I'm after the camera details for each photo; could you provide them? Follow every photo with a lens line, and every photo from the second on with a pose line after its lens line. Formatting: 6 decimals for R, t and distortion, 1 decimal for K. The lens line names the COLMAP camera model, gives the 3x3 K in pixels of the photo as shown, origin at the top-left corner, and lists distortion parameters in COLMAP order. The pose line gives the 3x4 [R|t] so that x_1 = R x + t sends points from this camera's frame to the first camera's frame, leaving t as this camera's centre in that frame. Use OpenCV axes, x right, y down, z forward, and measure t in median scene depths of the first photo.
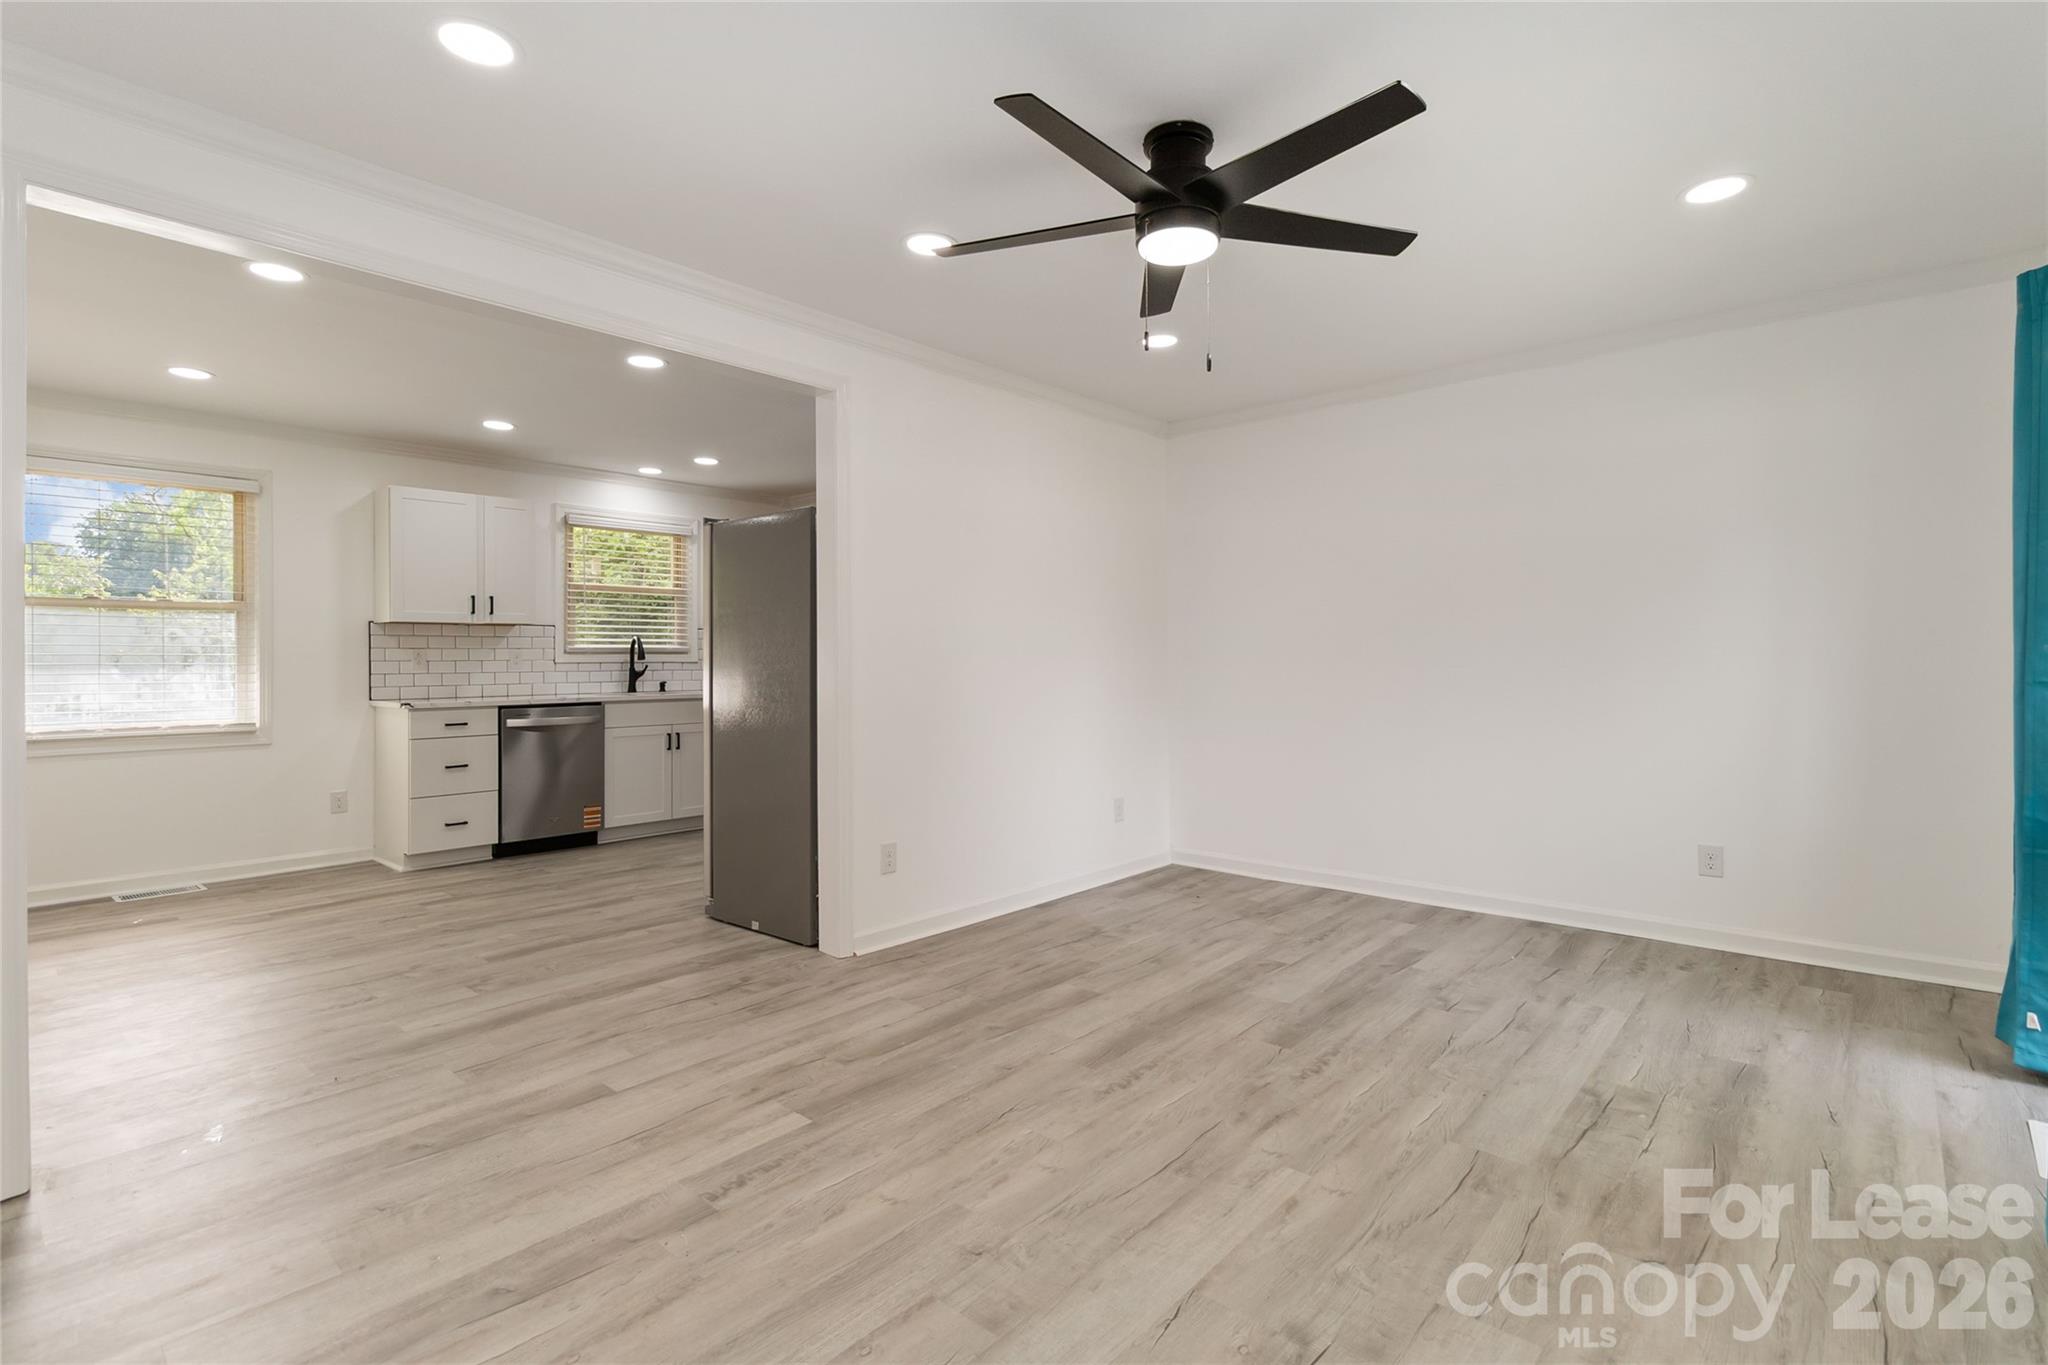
lens RADIAL K [[990.4, 0, 1033.7], [0, 990.4, 671.2], [0, 0, 1]] dist [-0.000455, 0.000124]
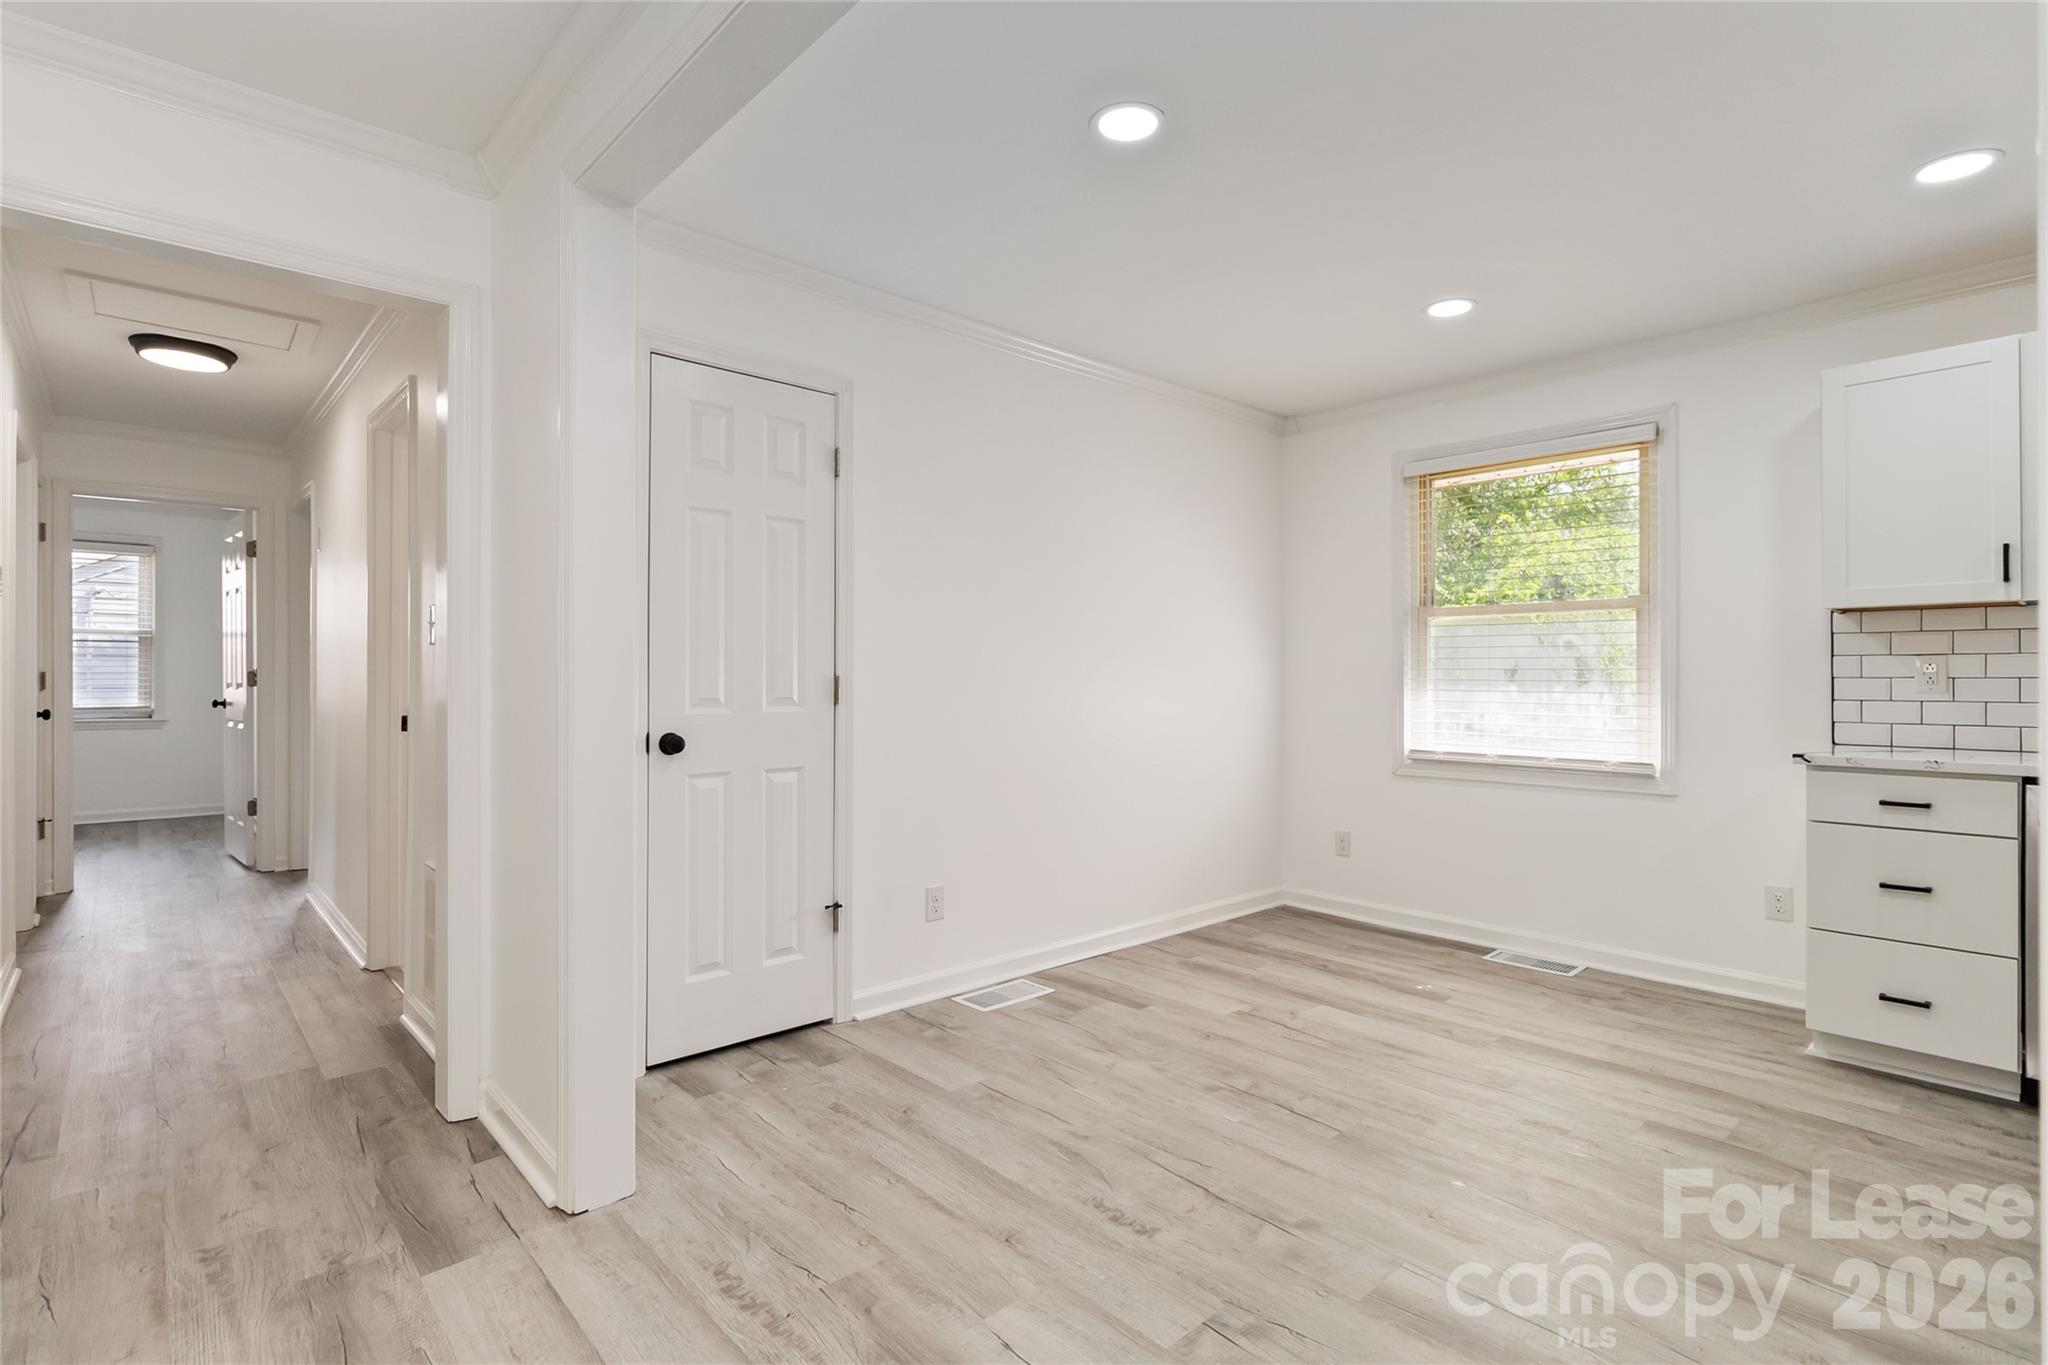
lens RADIAL K [[990.4, 0, 1033.7], [0, 990.4, 671.2], [0, 0, 1]] dist [-0.000455, 0.000124]
pose [[-0.095910, -0.001240, -0.995389, -0.039123], [-0.015285, 0.999883, 0.000227, -0.006846], [0.995273, 0.015237, -0.095918, 0.590496]]
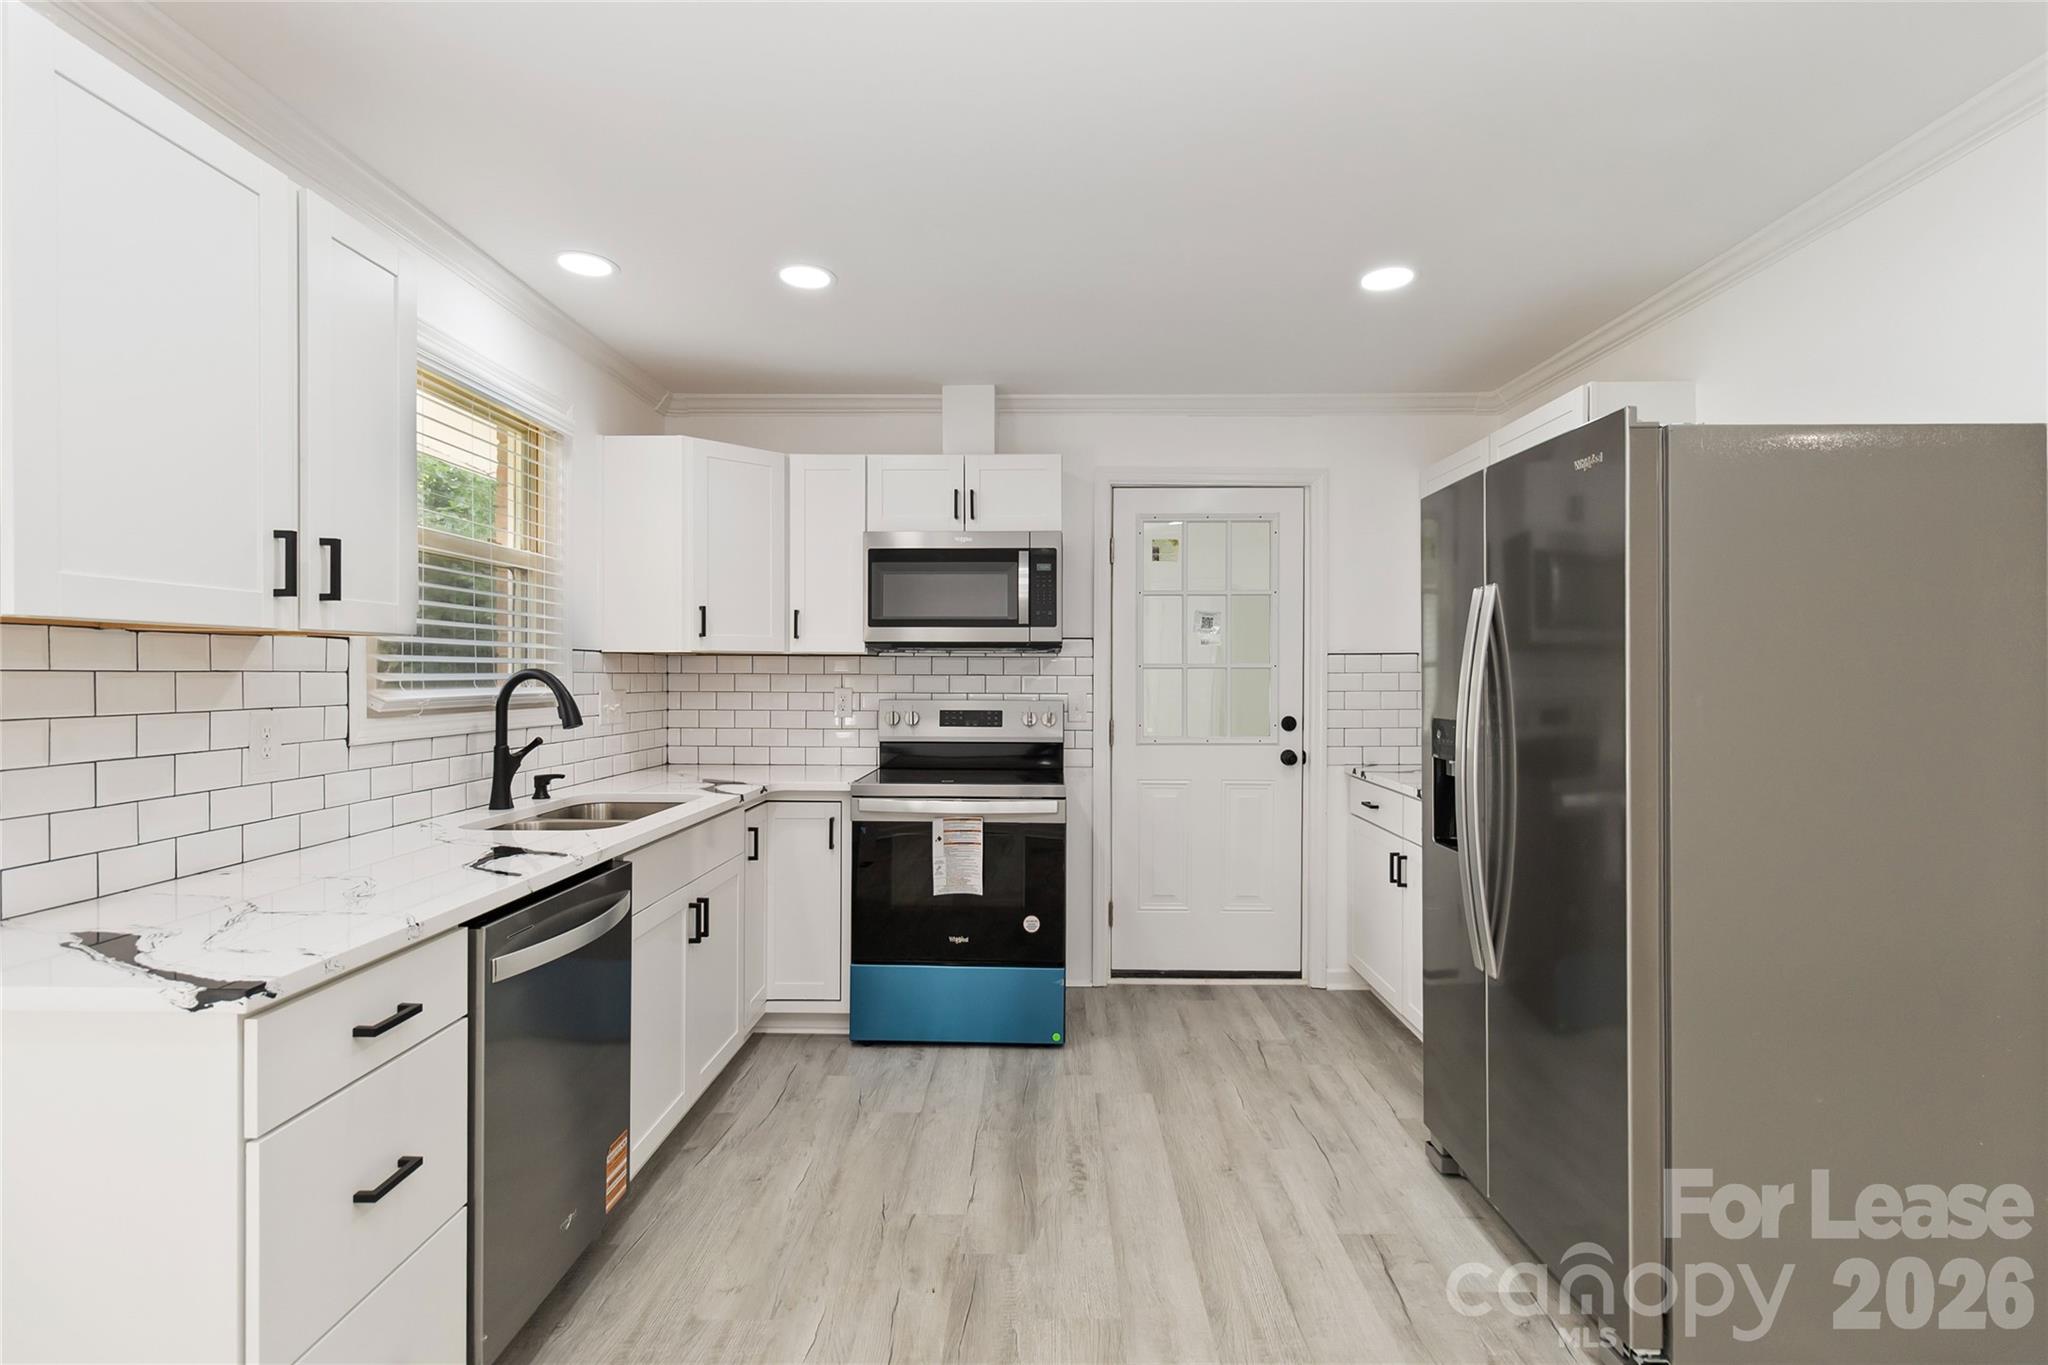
lens RADIAL K [[992.9, 0, 1024.0], [0, 992.9, 682.5], [0, 0, 1]] dist [-0.002707, -0.000120]
pose [[0.753191, -0.003529, 0.657792, -0.610460], [0.005584, 0.999984, -0.001029, -0.032809], [-0.657778, 0.004448, 0.753199, 0.673125]]
